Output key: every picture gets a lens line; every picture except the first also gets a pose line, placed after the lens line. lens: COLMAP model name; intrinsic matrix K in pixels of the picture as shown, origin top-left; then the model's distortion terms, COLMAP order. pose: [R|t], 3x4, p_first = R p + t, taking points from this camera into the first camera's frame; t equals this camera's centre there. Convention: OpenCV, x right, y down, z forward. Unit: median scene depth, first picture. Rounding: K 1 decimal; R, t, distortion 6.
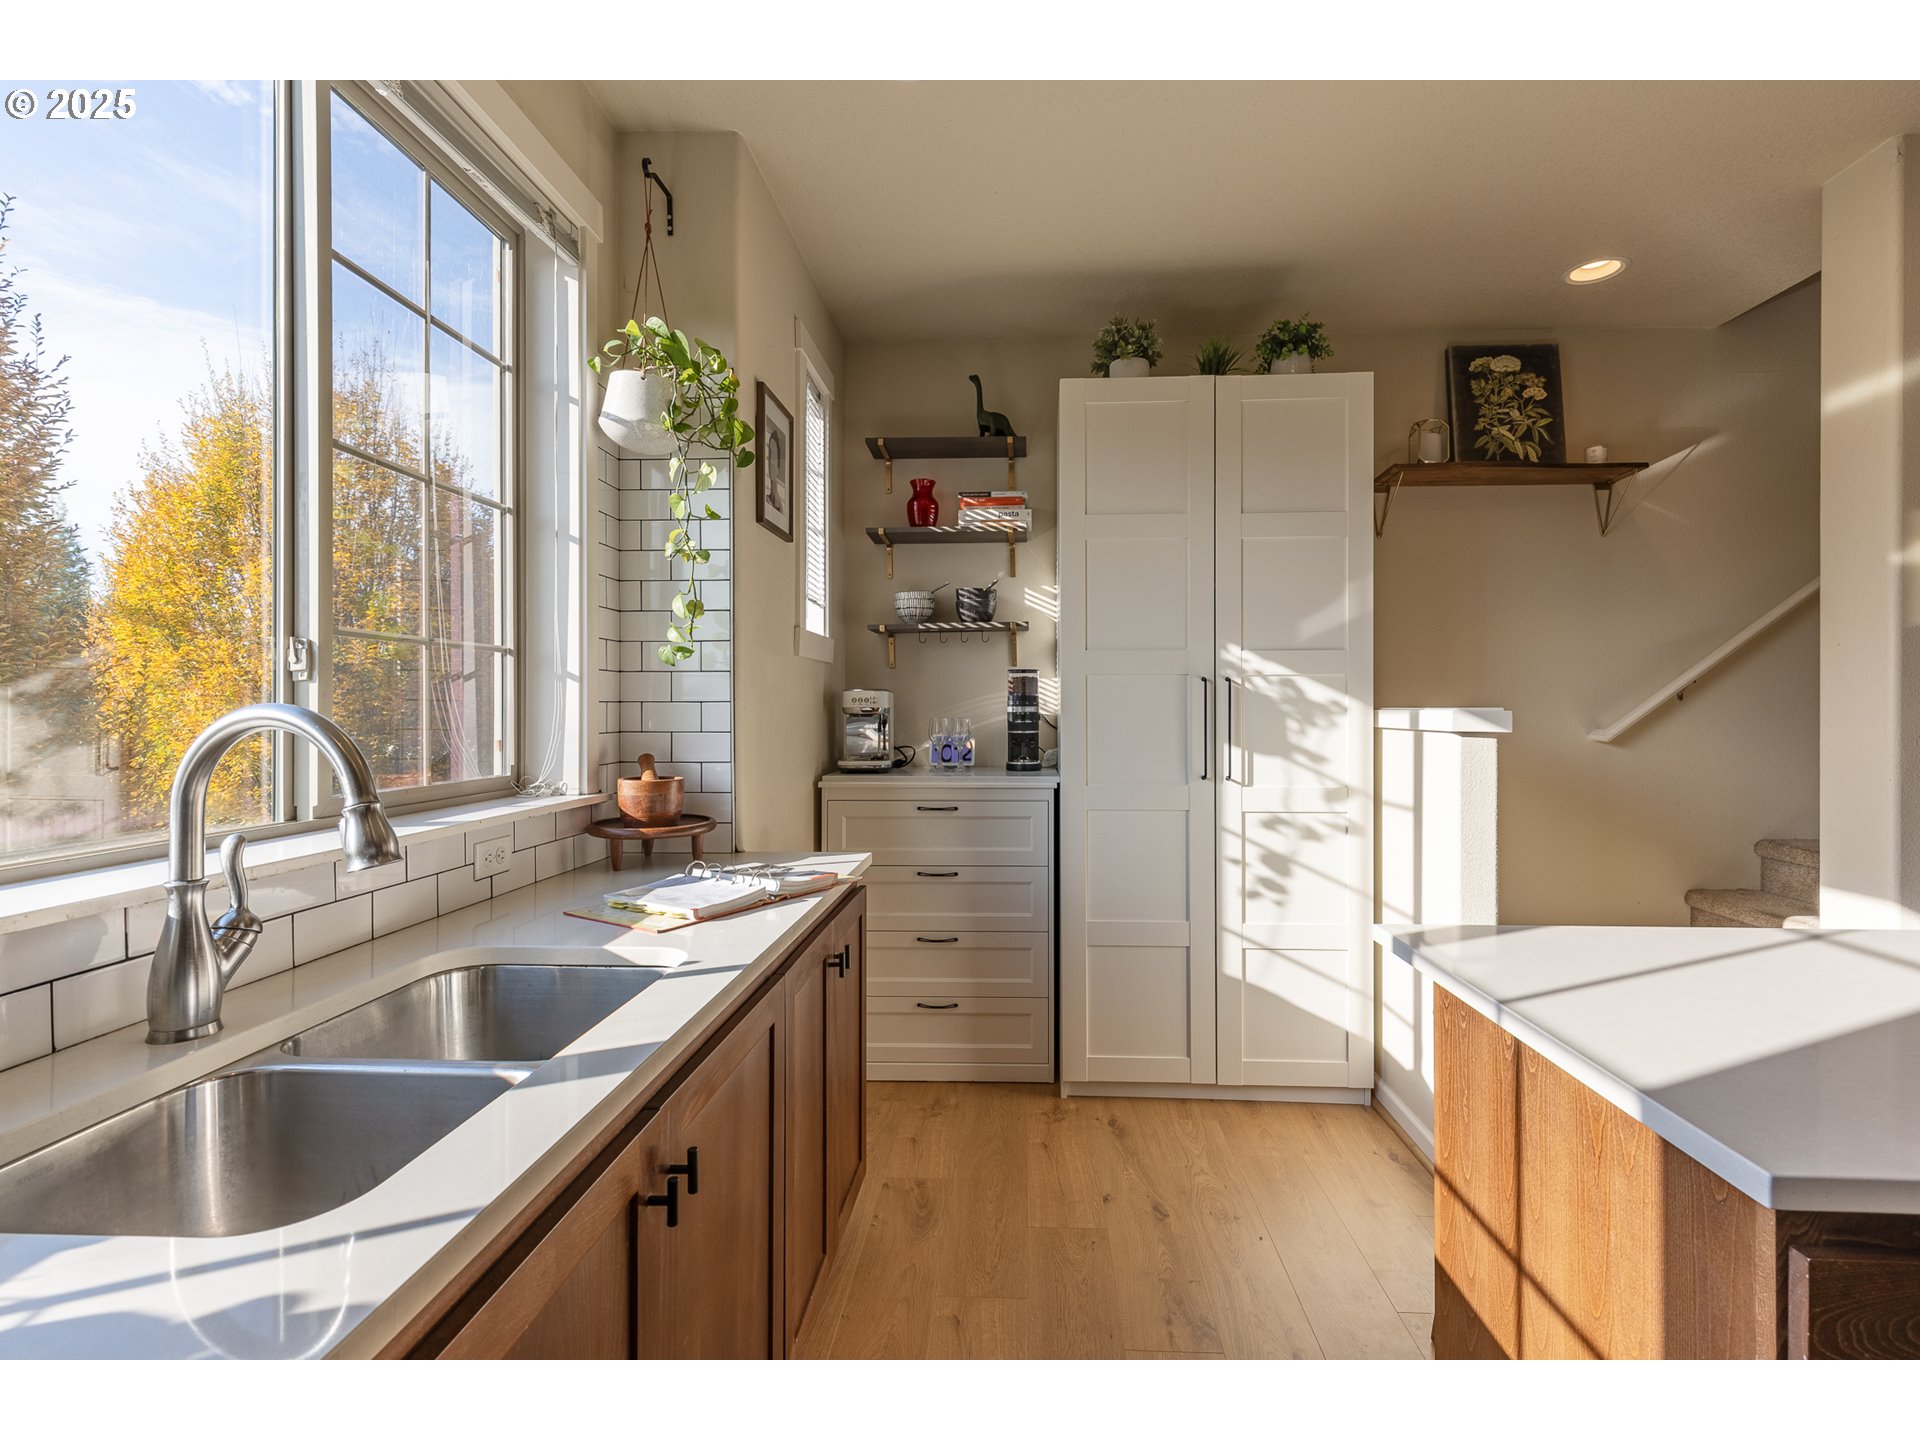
lens RADIAL K [[925.6, 0, 965.7], [0, 925.6, 684.1], [0, 0, 1]] dist [0.000147, -0.000015]
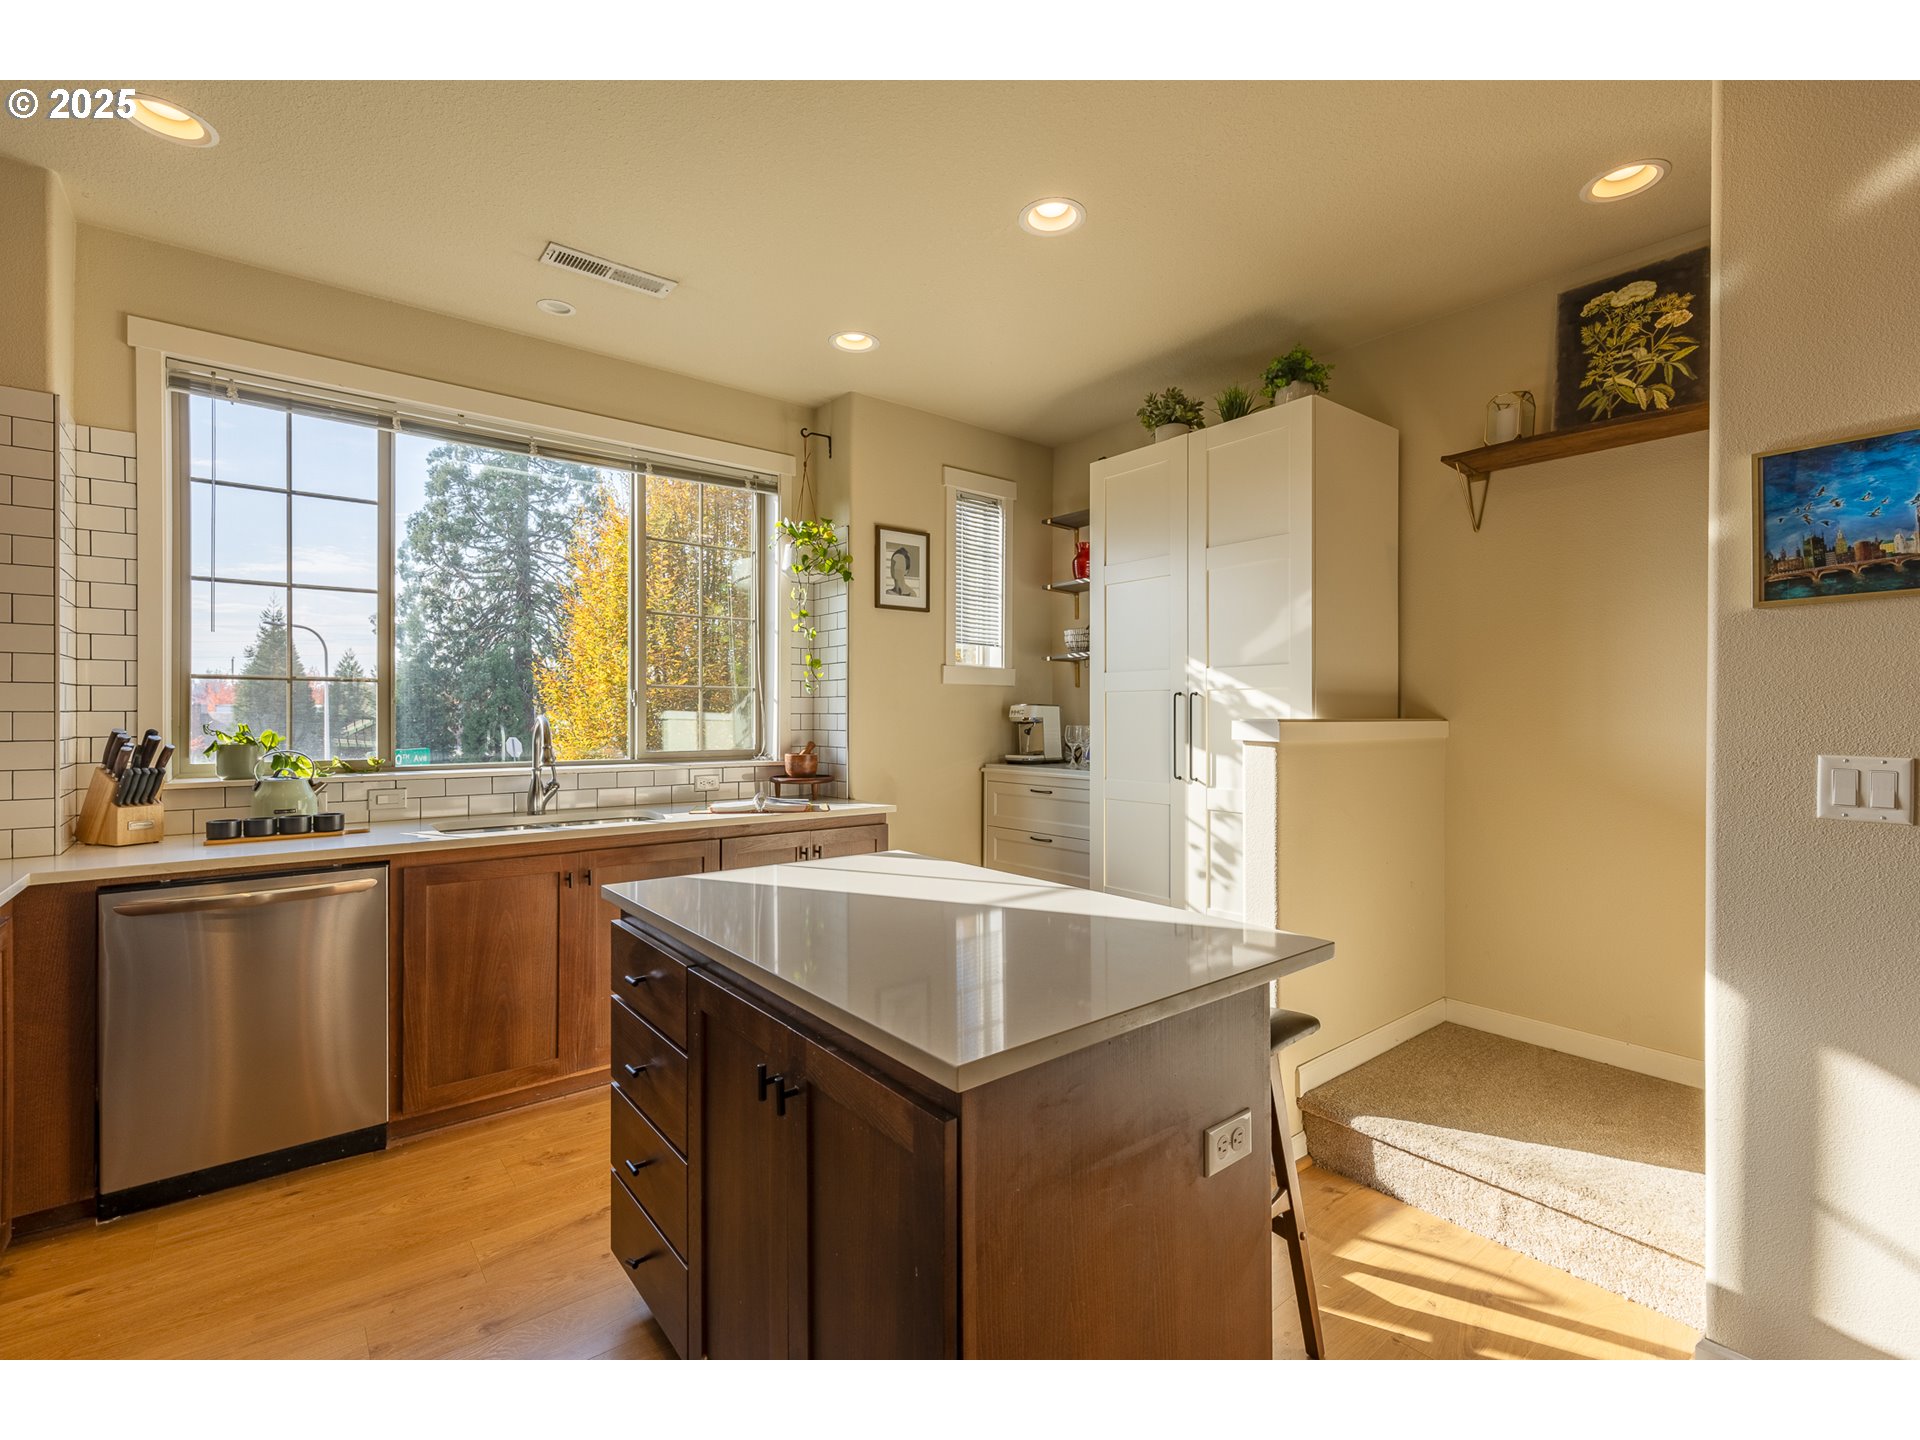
lens RADIAL K [[845.8, 0, 889.0], [0, 845.8, 719.4], [0, 0, 1]] dist [0.001397, 0.000170]
pose [[0.644588, 0.001442, -0.764528, 0.740906], [0.021100, 0.999584, 0.019675, -0.000069], [0.764239, -0.028814, 0.644290, 0.009367]]
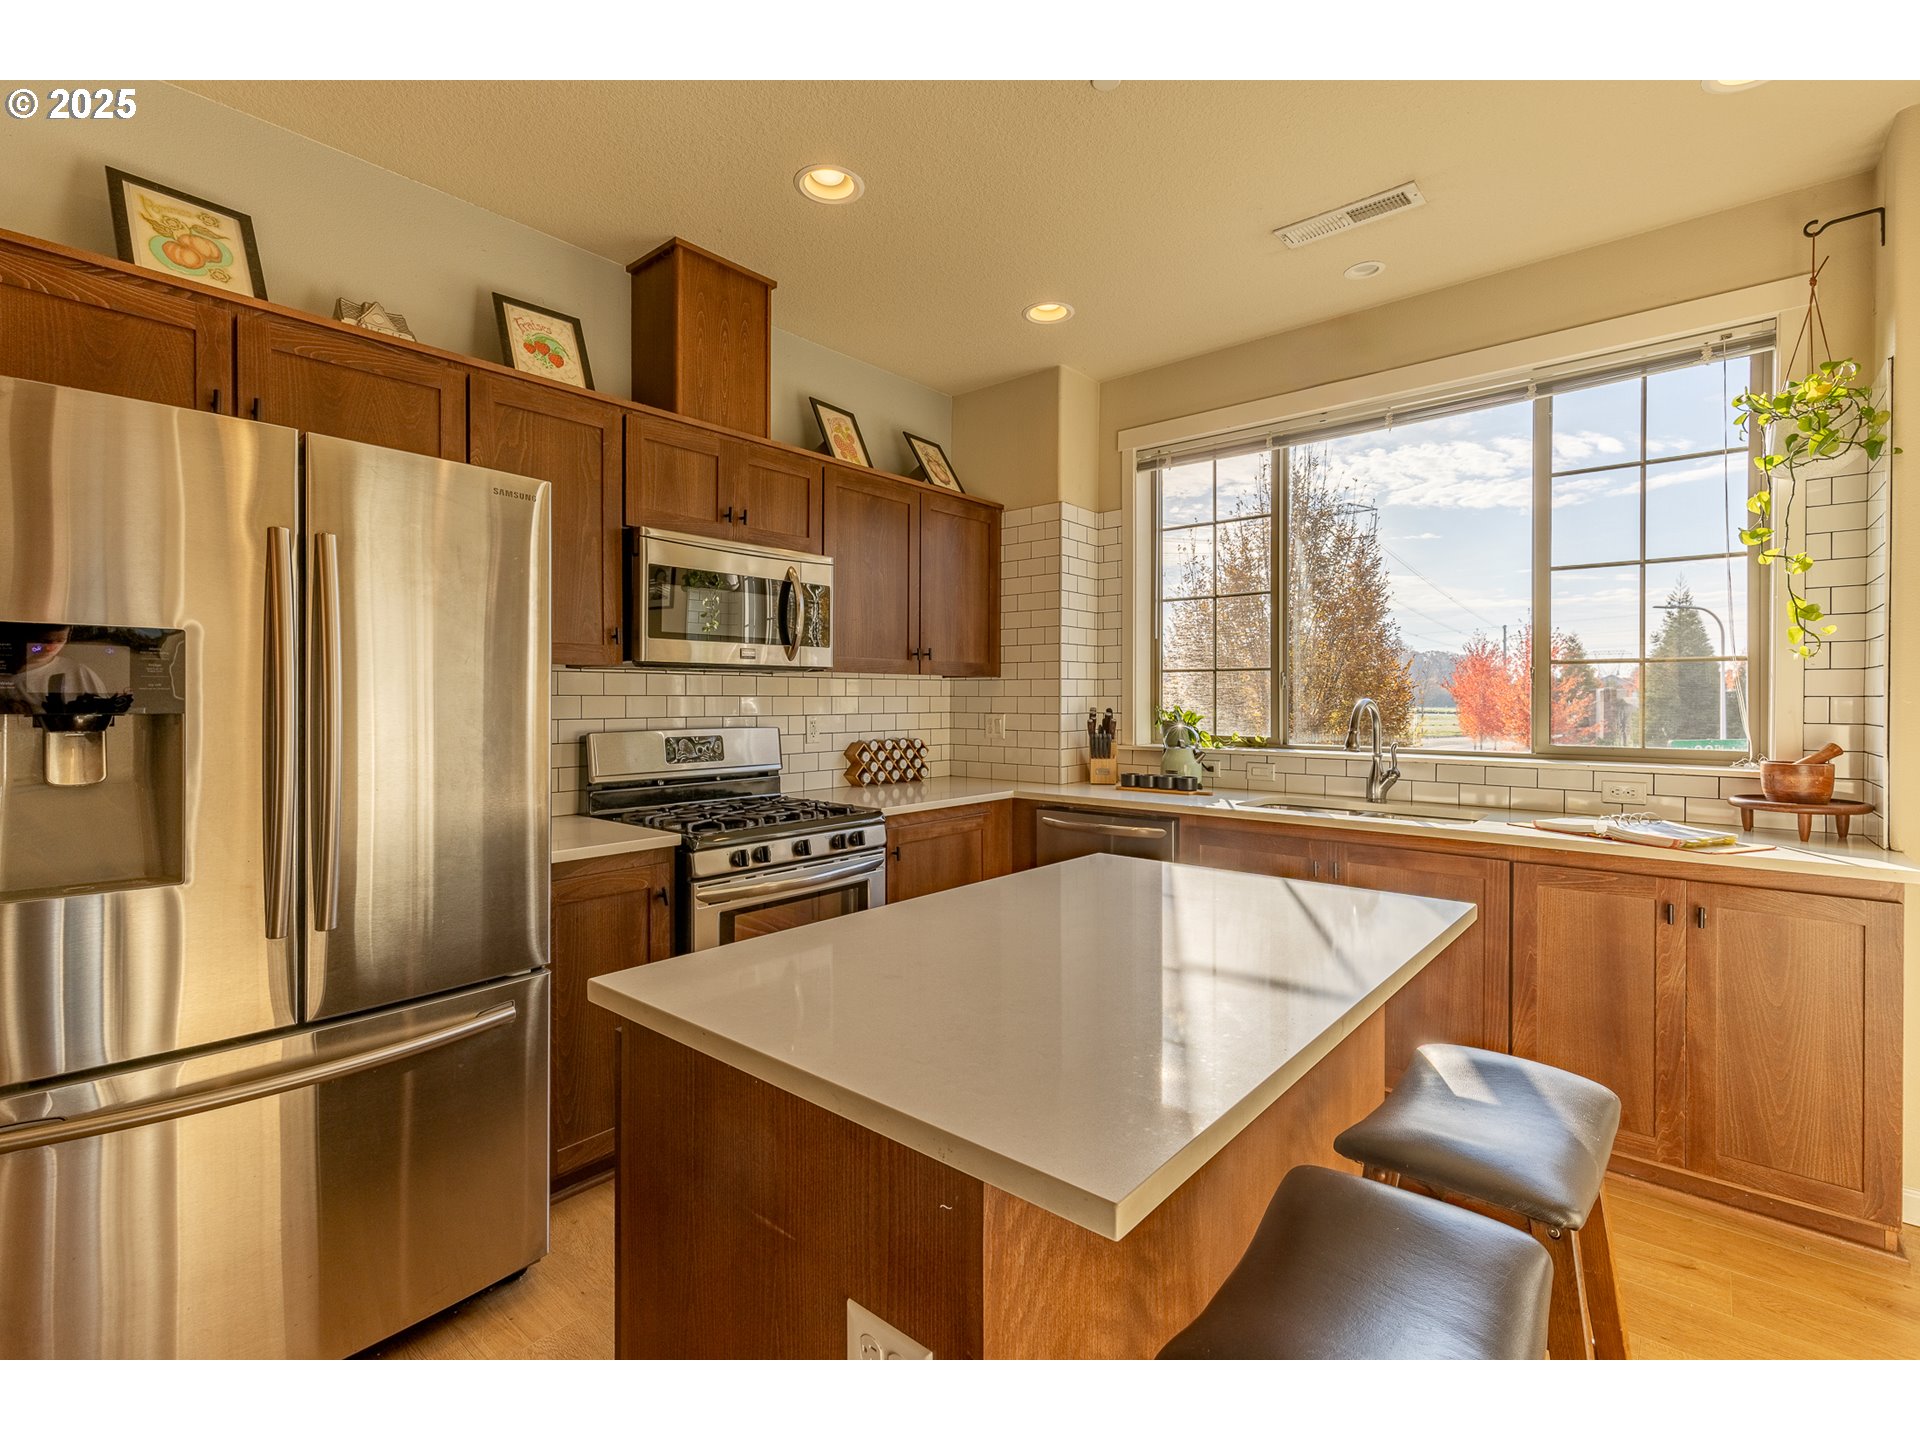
lens RADIAL K [[864.5, 0, 956.8], [0, 864.5, 705.4], [0, 0, 1]] dist [0.001753, 0.000224]
pose [[-0.609031, 0.002632, -0.793142, 0.775641], [0.018169, 0.999778, -0.010634, 0.014677], [0.792938, -0.020887, -0.608944, 0.545684]]
